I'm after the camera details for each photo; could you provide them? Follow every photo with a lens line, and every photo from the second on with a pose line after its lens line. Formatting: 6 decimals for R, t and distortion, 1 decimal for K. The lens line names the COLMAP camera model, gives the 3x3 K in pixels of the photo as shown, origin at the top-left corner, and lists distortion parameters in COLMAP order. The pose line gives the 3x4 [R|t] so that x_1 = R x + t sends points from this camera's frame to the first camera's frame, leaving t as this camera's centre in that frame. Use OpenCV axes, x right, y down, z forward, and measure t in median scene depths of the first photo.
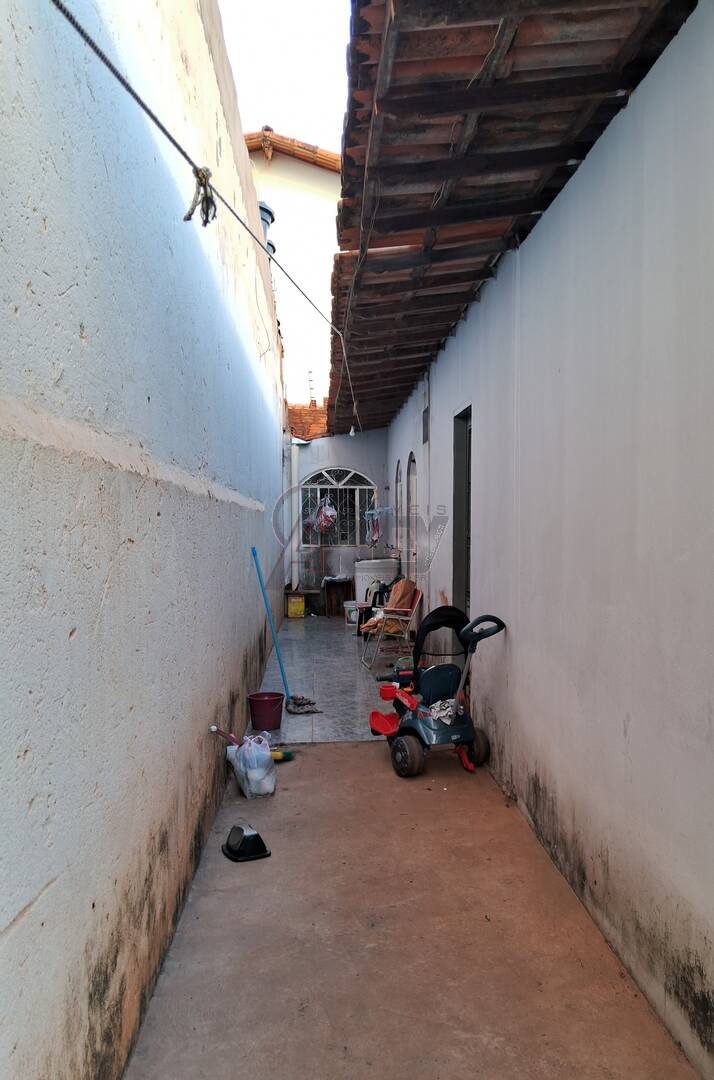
lens RADIAL K [[799.5, 0, 357.9], [0, 799.5, 539.1], [0, 0, 1]] dist [0.001262, 0.000075]
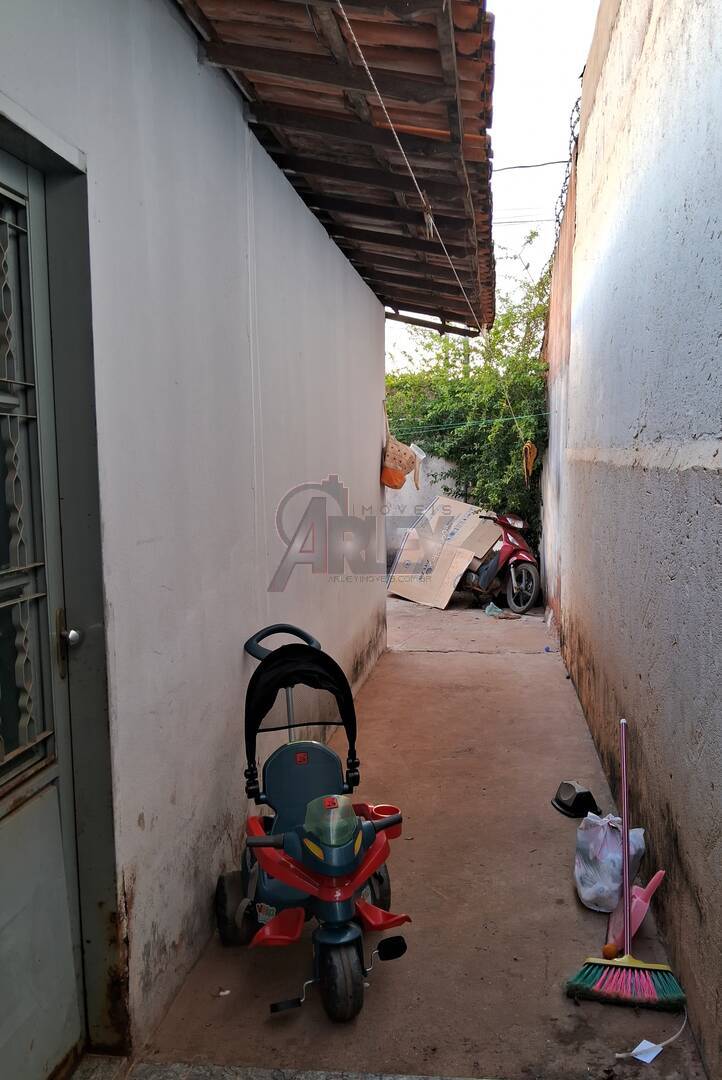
lens RADIAL K [[818.8, 0, 362.2], [0, 818.8, 536.6], [0, 0, 1]] dist [-0.009580, -0.001166]
pose [[-0.978816, -0.015914, 0.204124, -0.094163], [0.008241, 0.993105, 0.116942, -0.117877], [-0.204577, 0.116147, -0.971935, 2.517388]]
